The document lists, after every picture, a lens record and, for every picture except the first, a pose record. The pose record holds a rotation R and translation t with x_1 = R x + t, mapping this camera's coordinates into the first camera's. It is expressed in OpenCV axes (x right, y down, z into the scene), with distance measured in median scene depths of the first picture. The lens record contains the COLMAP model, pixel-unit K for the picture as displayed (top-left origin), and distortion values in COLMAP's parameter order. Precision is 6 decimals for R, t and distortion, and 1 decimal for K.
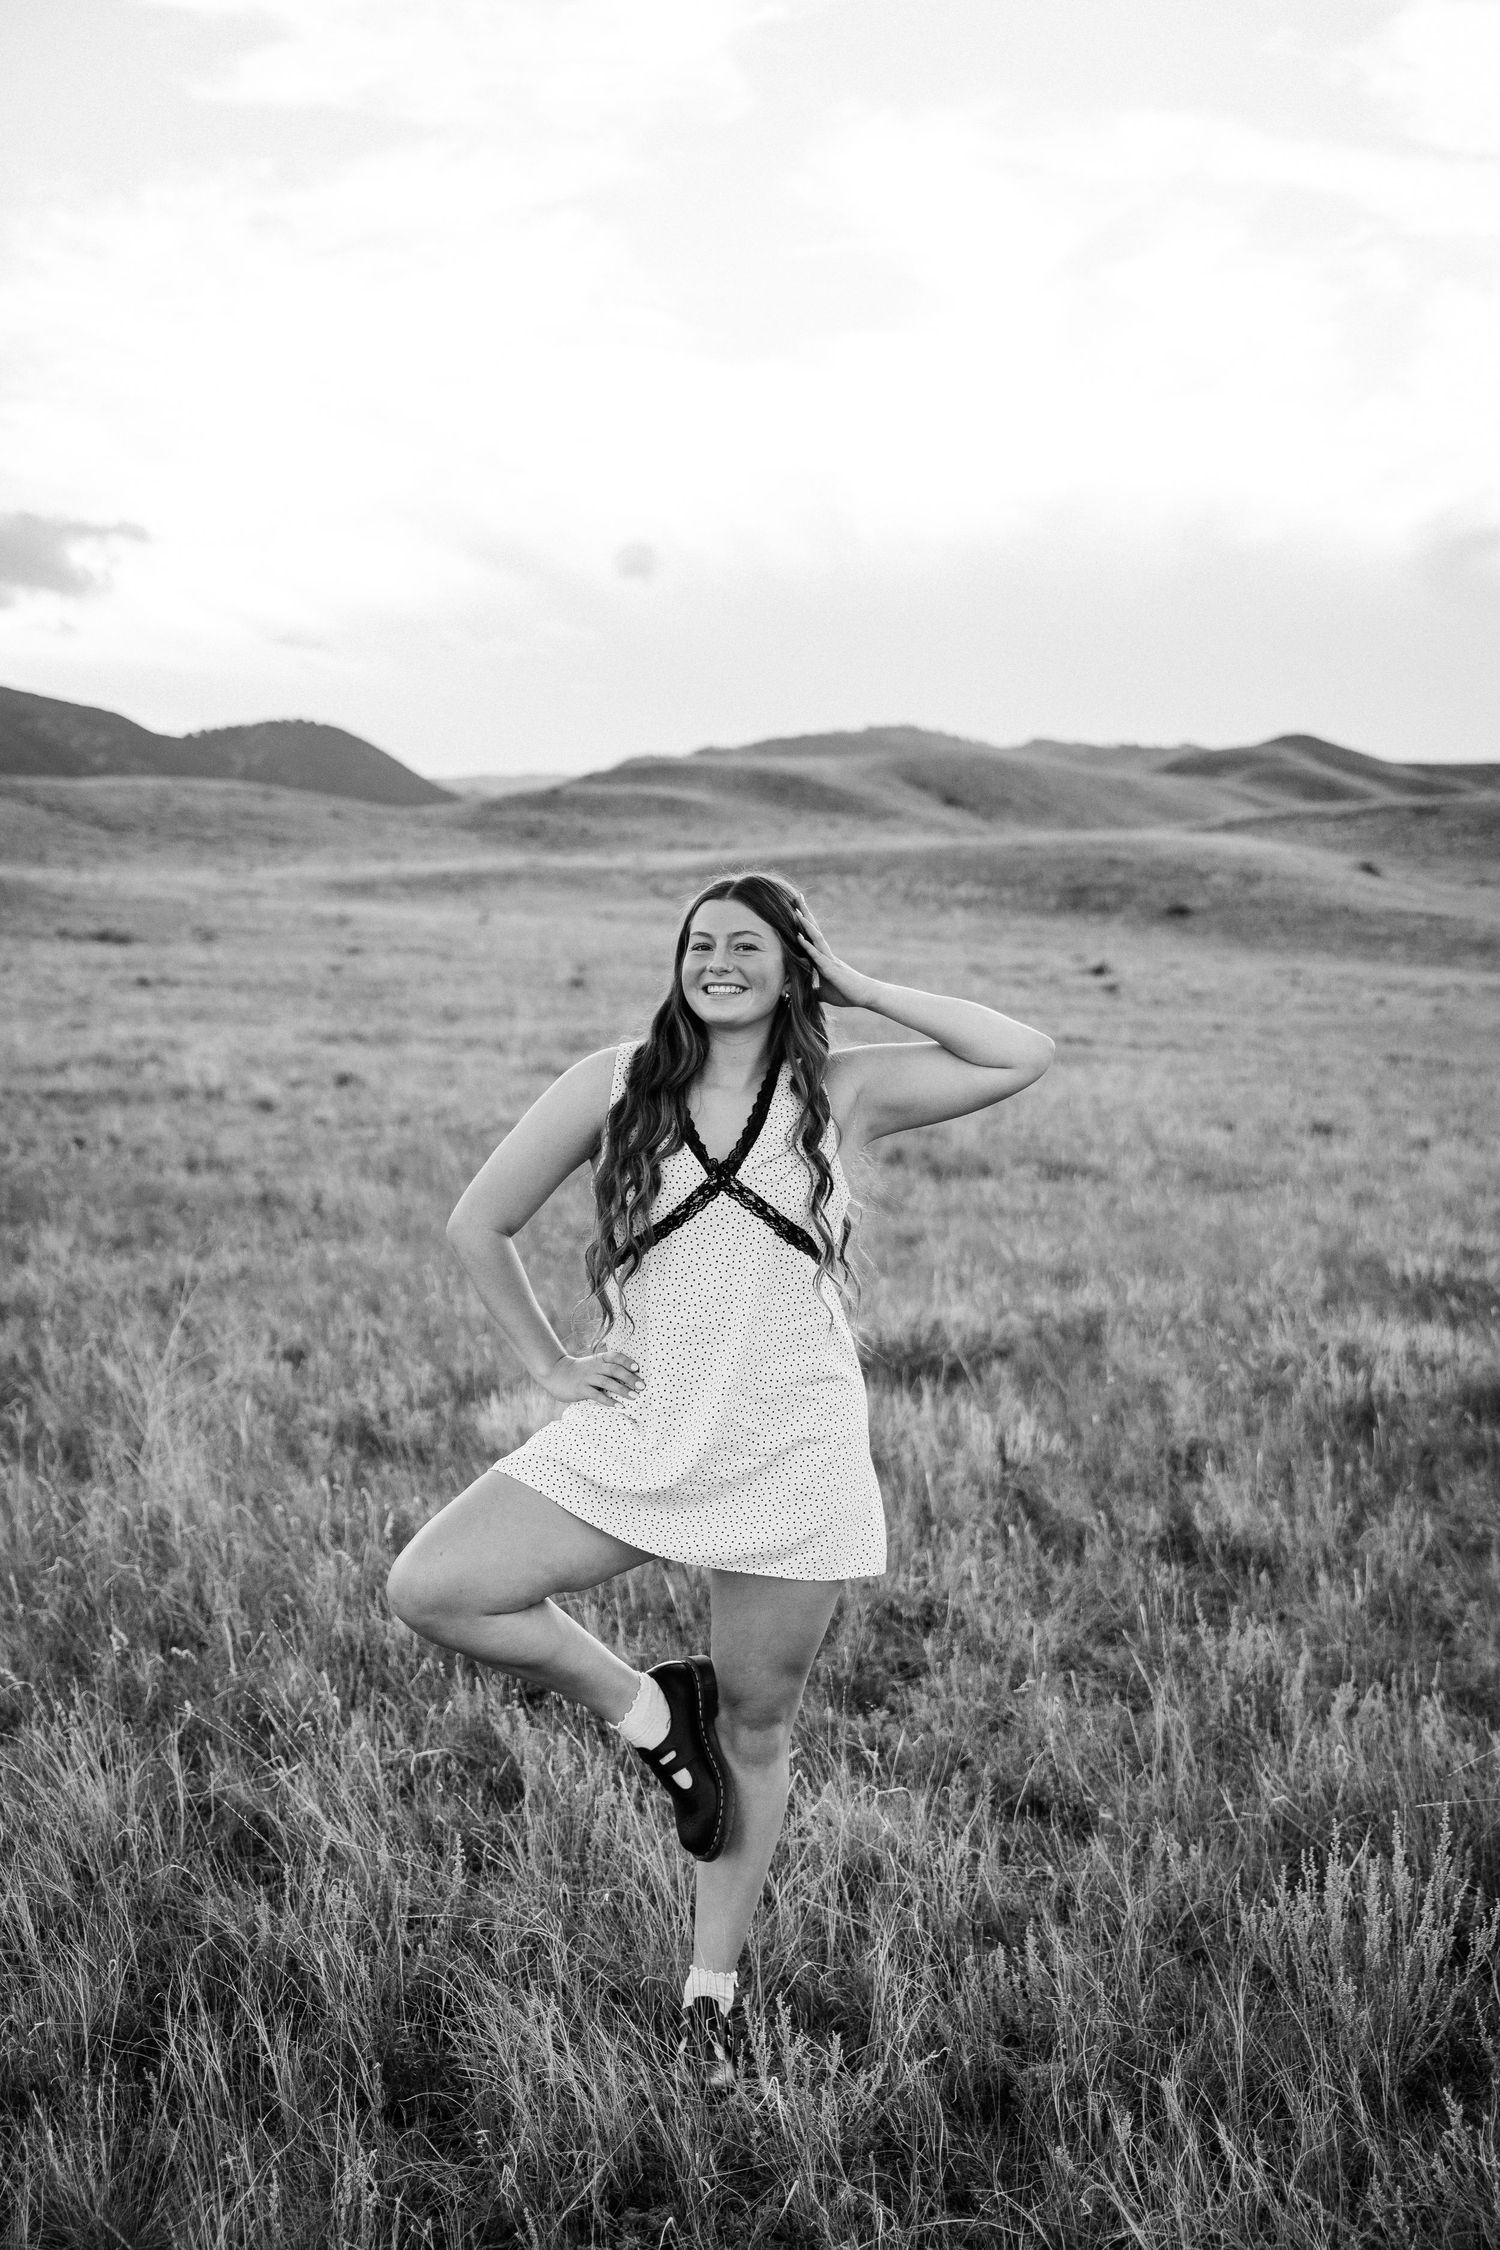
lens RADIAL K [[2738.1, 0, 750.0], [0, 2738.1, 1125.0], [0, 0, 1]] dist [0.010612, 0.001329]
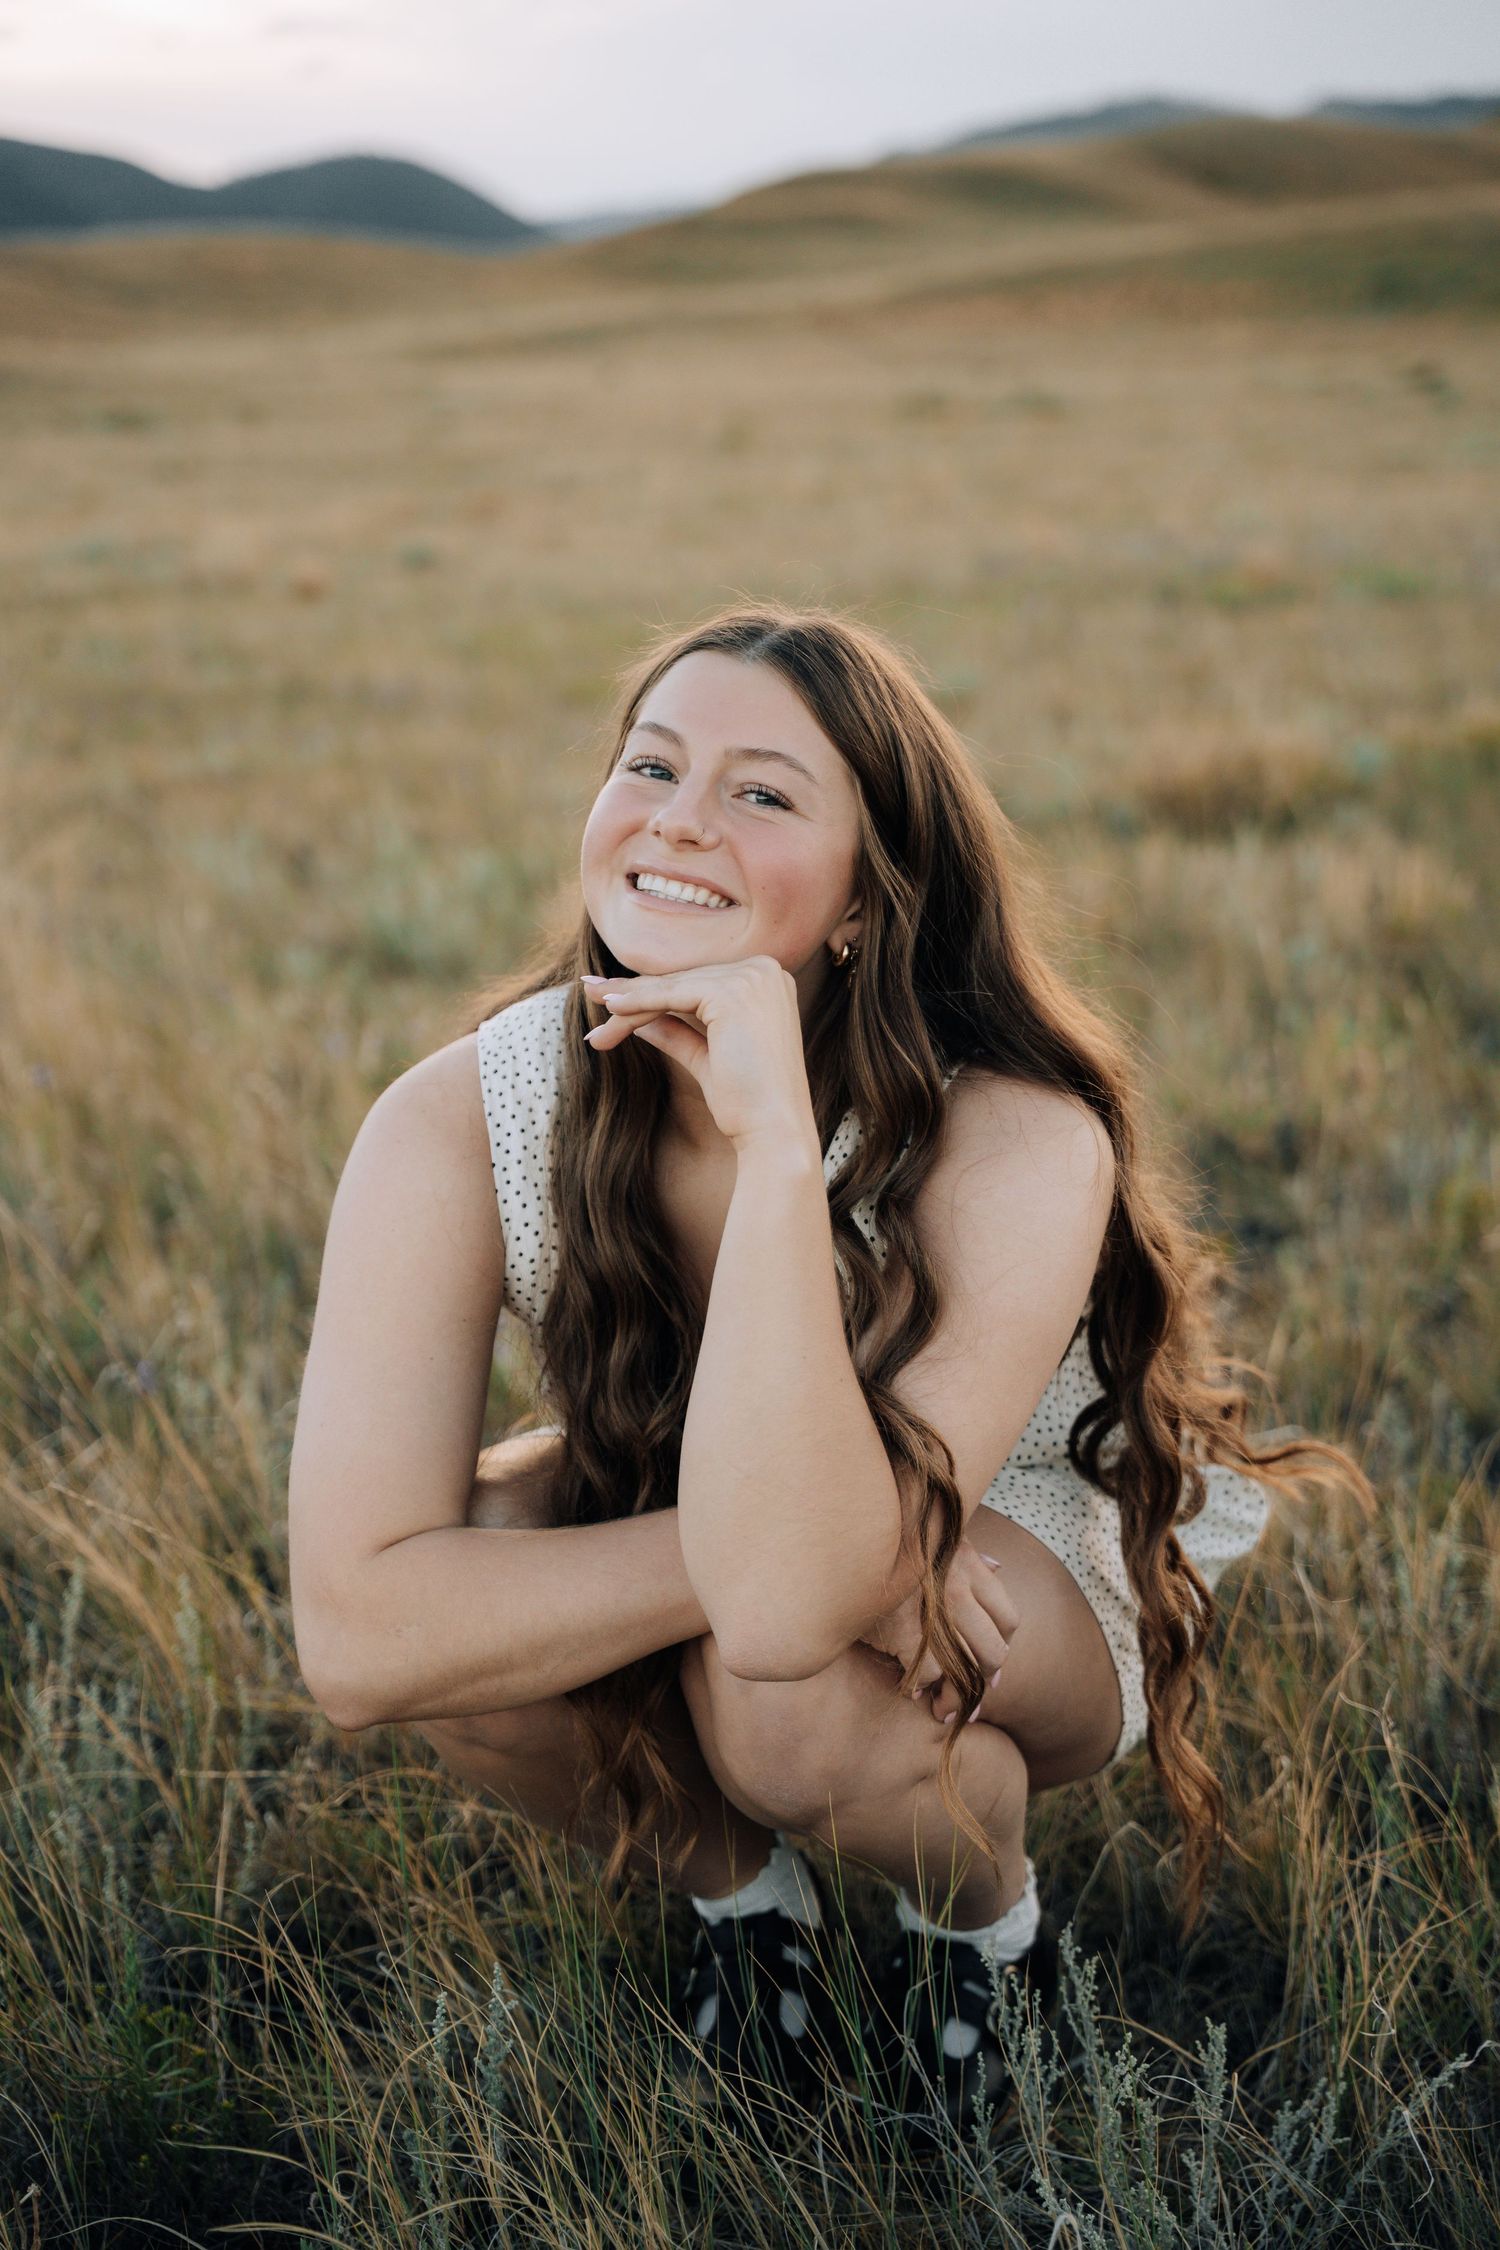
lens RADIAL K [[2802.3, 0, 750.0], [0, 2802.3, 1125.0], [0, 0, 1]] dist [0.246791, -0.001657]
pose [[0.993588, -0.063400, -0.093613, 0.006091], [0.073877, 0.990838, 0.113060, 0.076828], [0.085588, -0.119251, 0.989168, 0.309021]]
